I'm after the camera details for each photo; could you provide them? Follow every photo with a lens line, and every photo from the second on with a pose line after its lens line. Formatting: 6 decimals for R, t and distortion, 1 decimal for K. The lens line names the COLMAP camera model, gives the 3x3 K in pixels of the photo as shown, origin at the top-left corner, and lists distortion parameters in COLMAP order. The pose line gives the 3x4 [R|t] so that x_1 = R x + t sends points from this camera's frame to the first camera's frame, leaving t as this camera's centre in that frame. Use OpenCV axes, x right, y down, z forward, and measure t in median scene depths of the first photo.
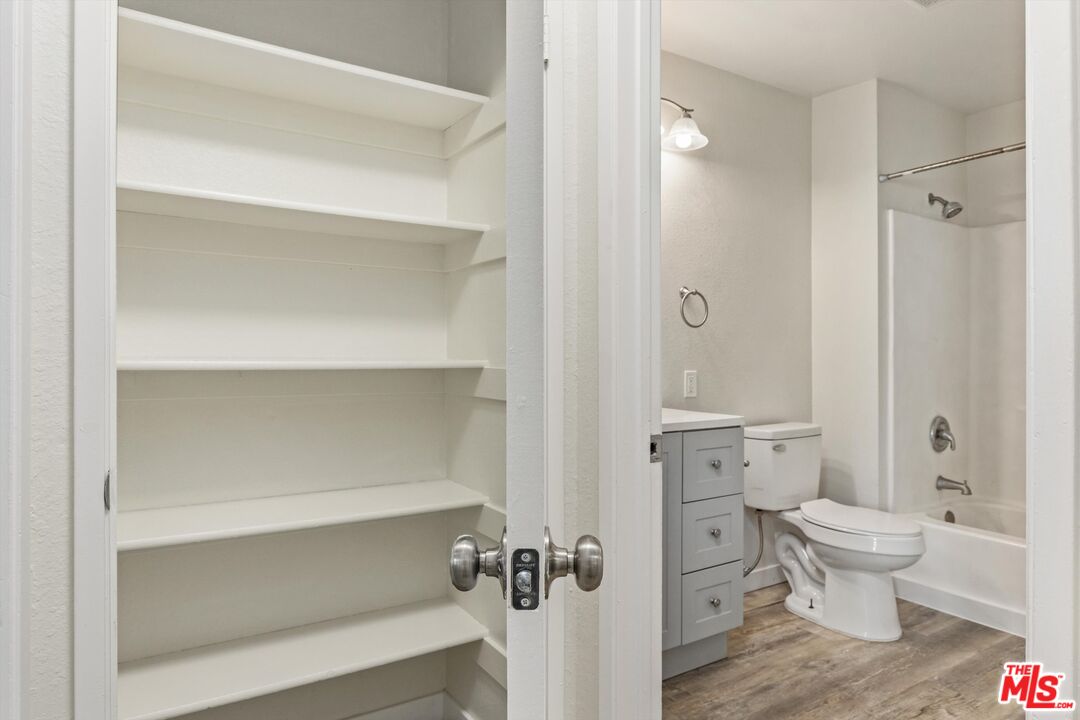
lens RADIAL K [[662.9, 0, 544.2], [0, 662.9, 357.6], [0, 0, 1]] dist [-0.001675, 0.002591]
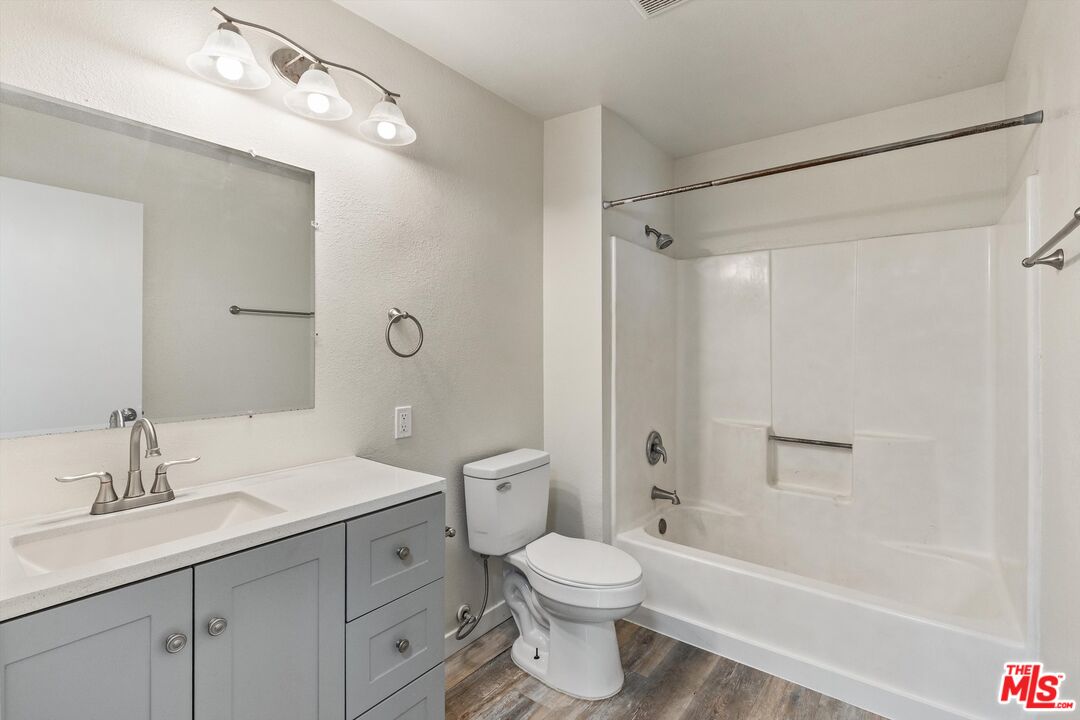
lens RADIAL K [[499.5, 0, 537.5], [0, 499.5, 353.1], [0, 0, 1]] dist [0.004187, -0.002126]
pose [[0.946241, -0.003406, 0.323446, 0.173531], [0.001271, 0.999976, 0.006810, -0.052213], [-0.323461, -0.006033, 0.946222, 0.329289]]
